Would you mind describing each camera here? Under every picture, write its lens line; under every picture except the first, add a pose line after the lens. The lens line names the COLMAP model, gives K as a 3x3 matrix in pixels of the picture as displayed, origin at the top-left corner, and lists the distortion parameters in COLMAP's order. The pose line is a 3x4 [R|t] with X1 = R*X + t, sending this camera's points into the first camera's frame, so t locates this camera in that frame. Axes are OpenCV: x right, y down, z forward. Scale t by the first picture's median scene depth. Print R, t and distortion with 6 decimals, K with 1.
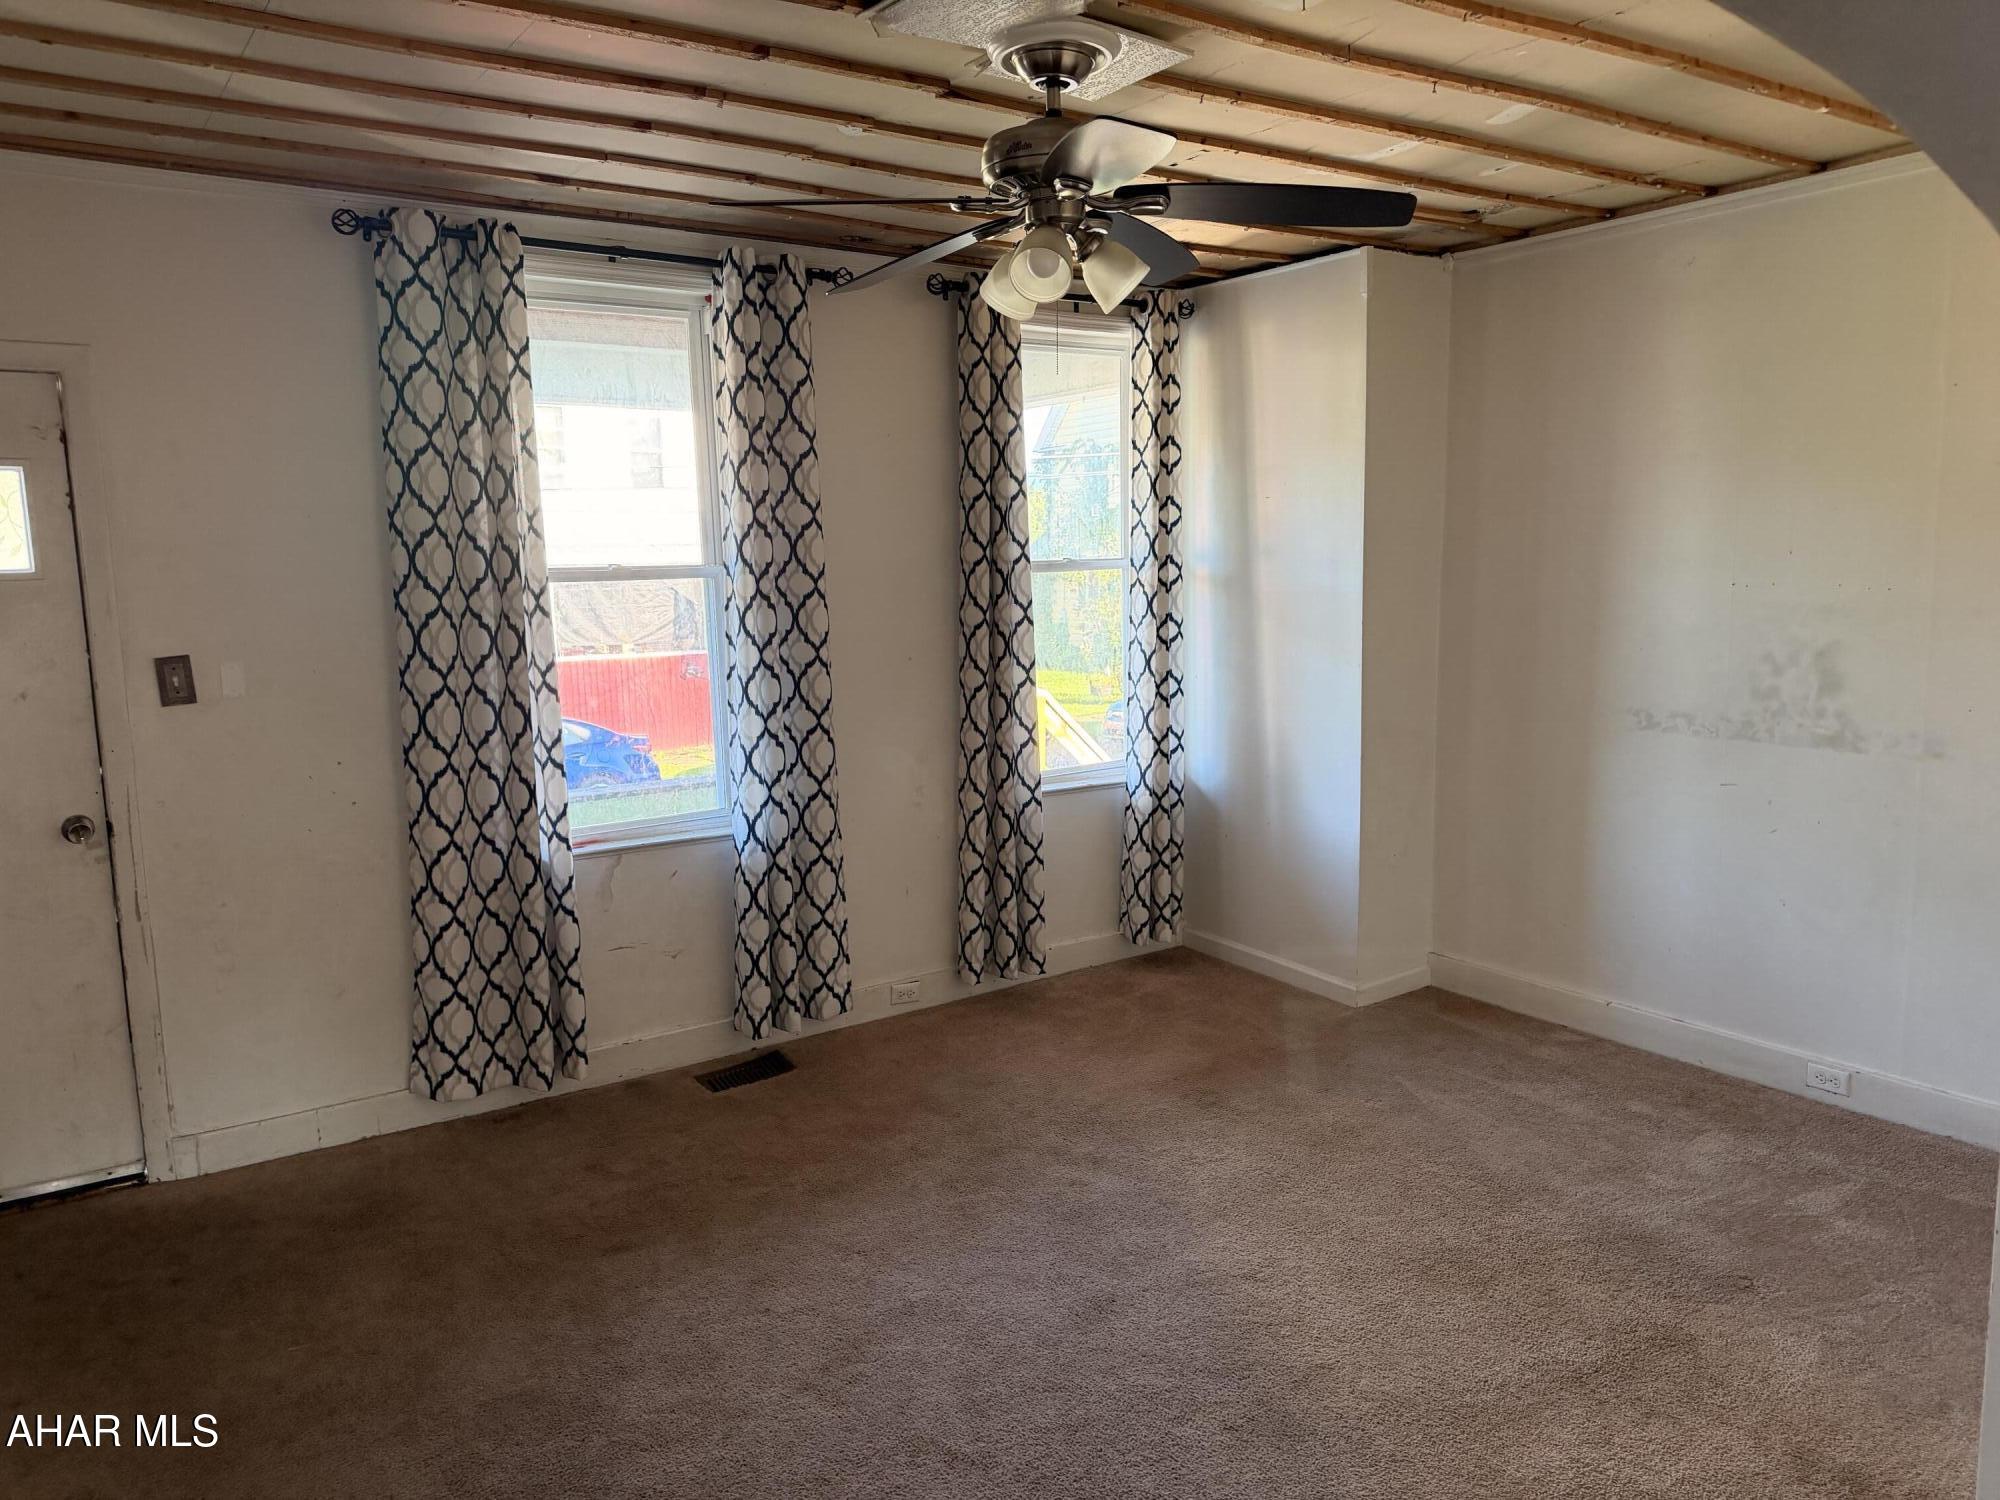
lens RADIAL K [[1425.0, 0, 1004.1], [0, 1425.0, 751.4], [0, 0, 1]] dist [0.054091, -0.038878]
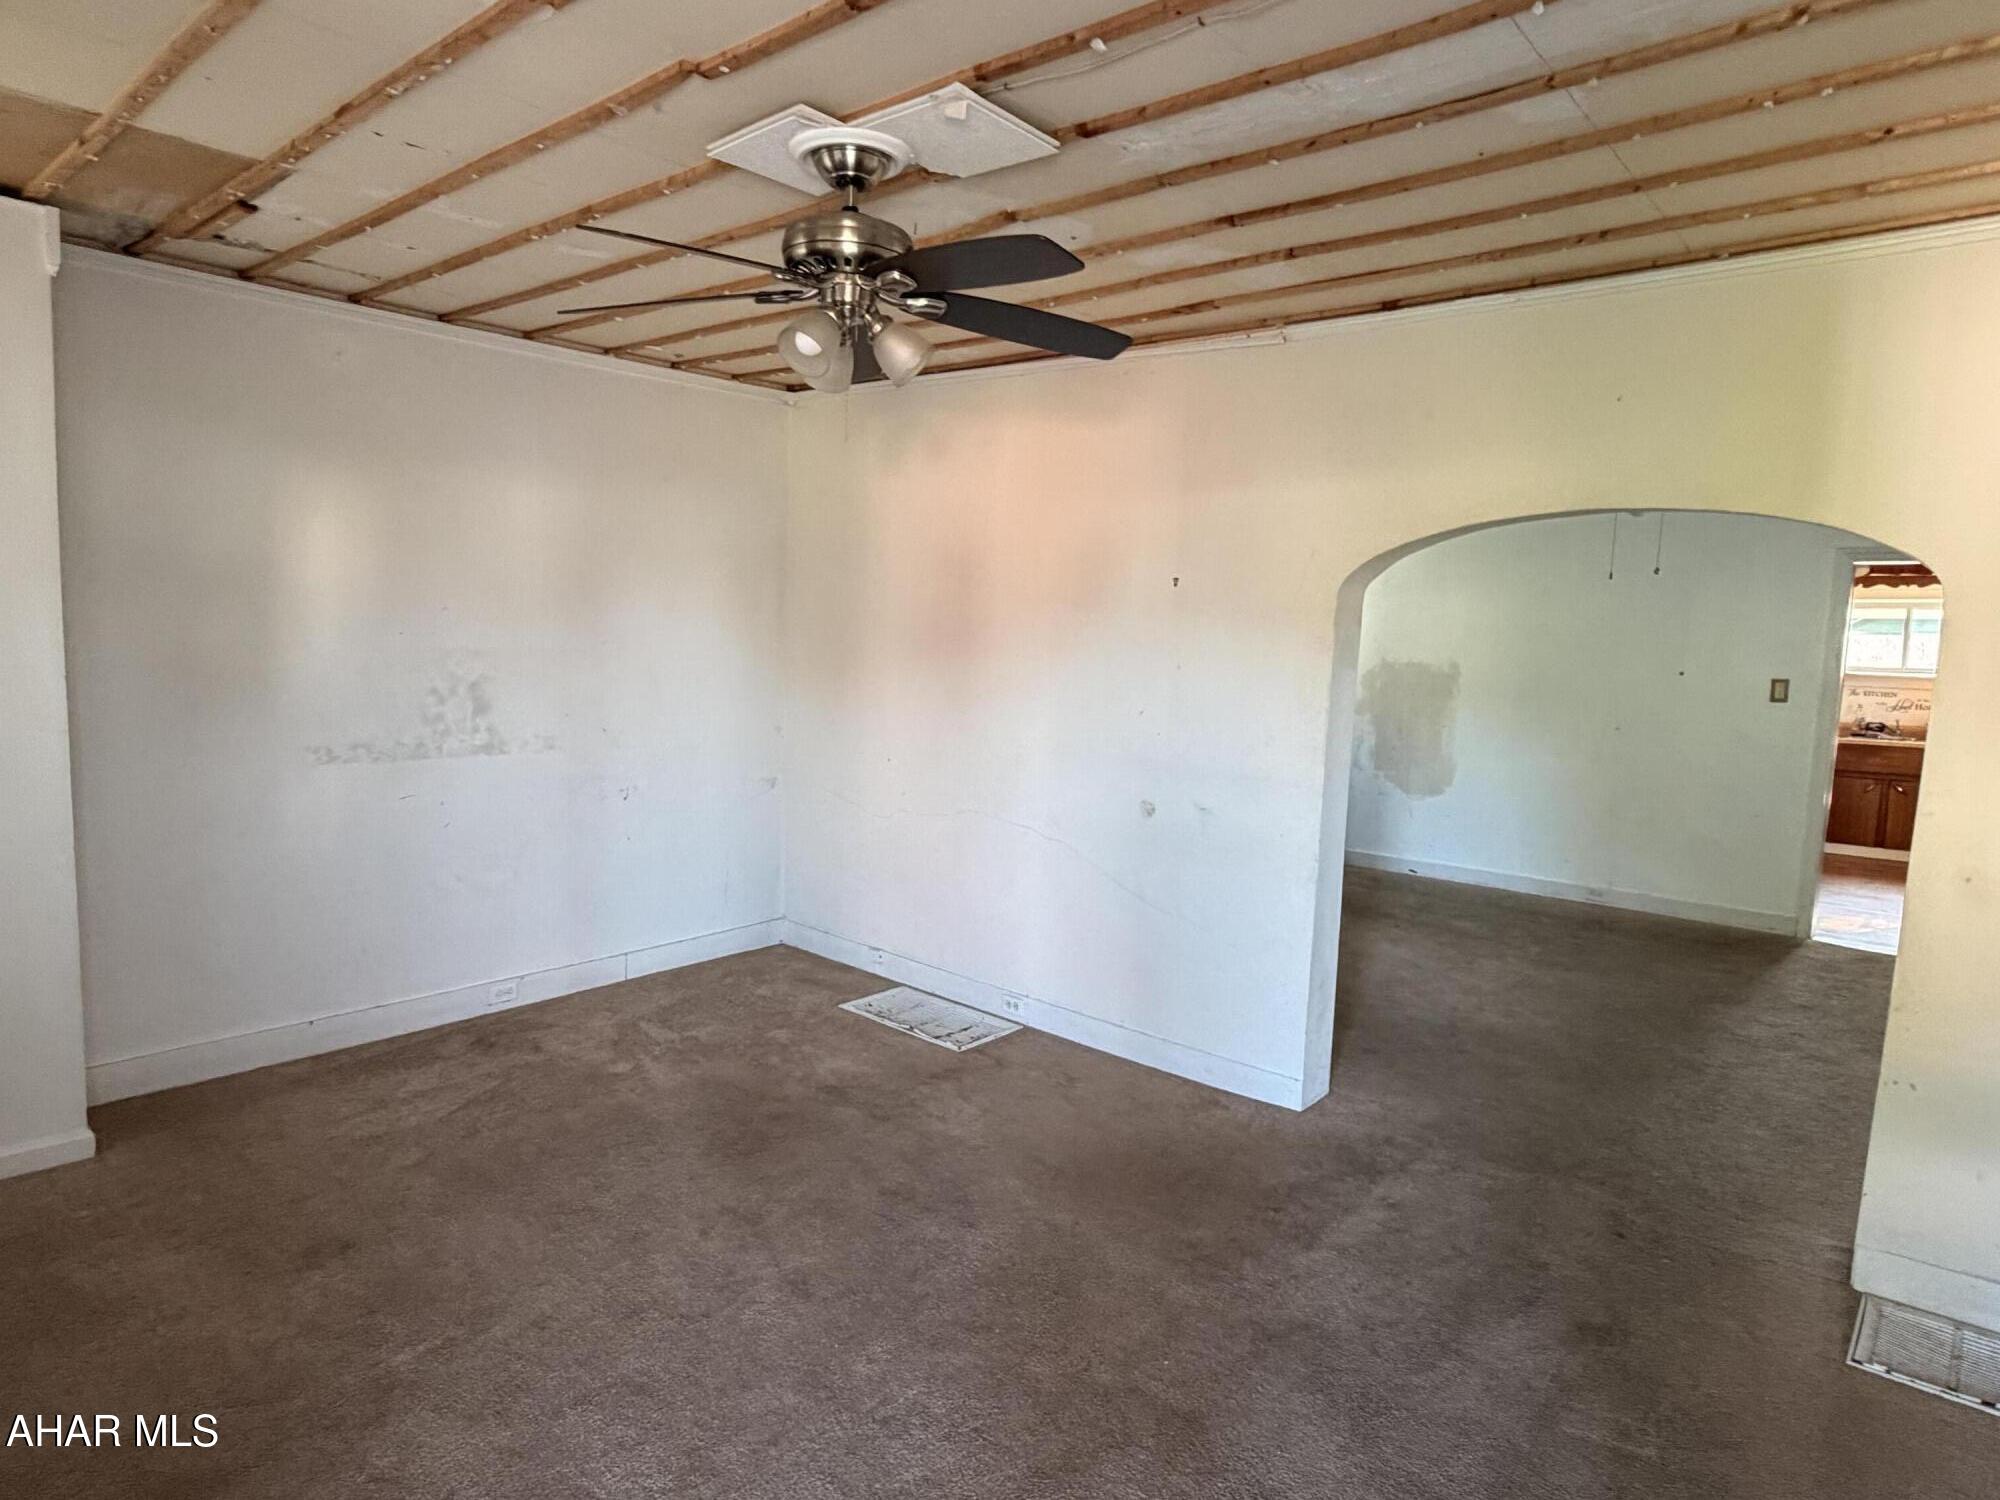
lens RADIAL K [[1182.3, 0, 1013.4], [0, 1182.3, 760.4], [0, 0, 1]] dist [0.009020, 0.004754]
pose [[-0.267967, -0.100615, 0.958160, -0.623265], [0.107855, 0.985147, 0.133613, -0.090420], [-0.957372, 0.139147, -0.253135, 0.793130]]
